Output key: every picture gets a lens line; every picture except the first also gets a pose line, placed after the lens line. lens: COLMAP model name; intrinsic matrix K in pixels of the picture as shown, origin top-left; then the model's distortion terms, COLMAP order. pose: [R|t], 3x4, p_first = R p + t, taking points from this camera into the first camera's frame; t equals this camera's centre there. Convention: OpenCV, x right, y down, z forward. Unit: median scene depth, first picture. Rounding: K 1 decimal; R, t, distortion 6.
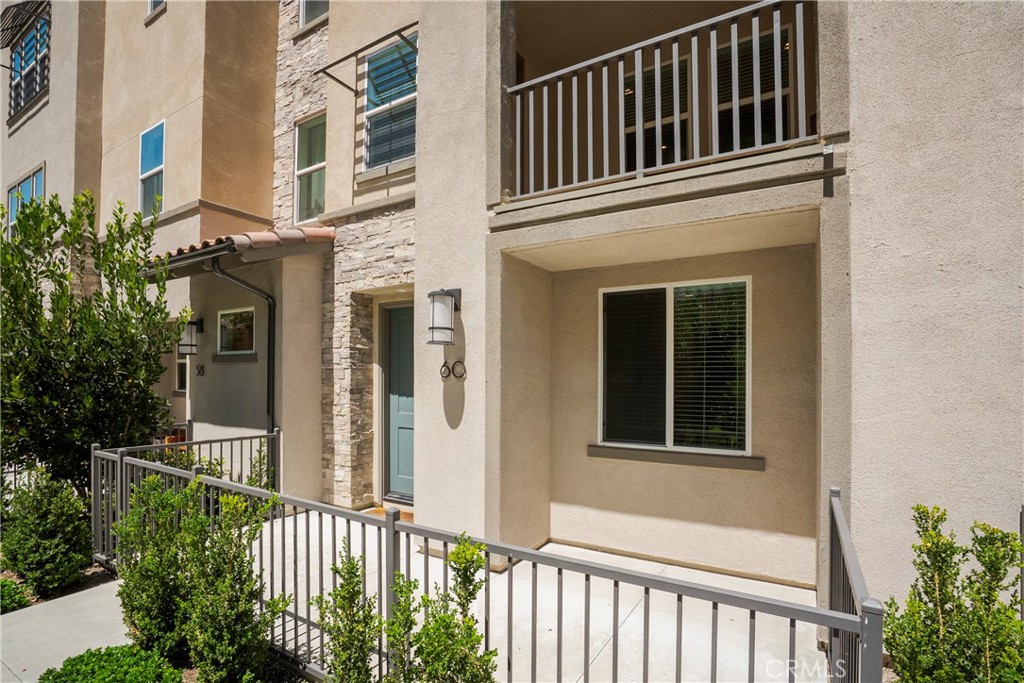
lens RADIAL K [[480.6, 0, 529.2], [0, 480.6, 373.3], [0, 0, 1]] dist [-0.028329, -0.000363]
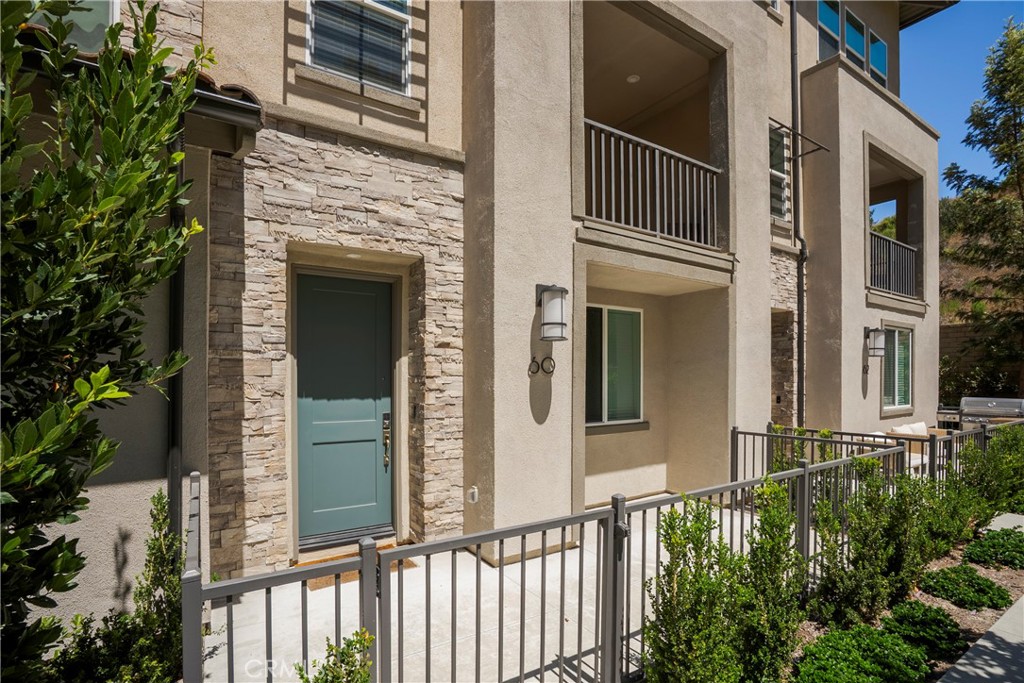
lens RADIAL K [[491.3, 0, 512.8], [0, 491.3, 377.4], [0, 0, 1]] dist [-0.026328, 0.000417]
pose [[0.458375, -0.008481, 0.888718, -1.098594], [-0.004925, 0.999915, 0.012083, 0.006010], [-0.888745, -0.009915, 0.458294, 0.580972]]
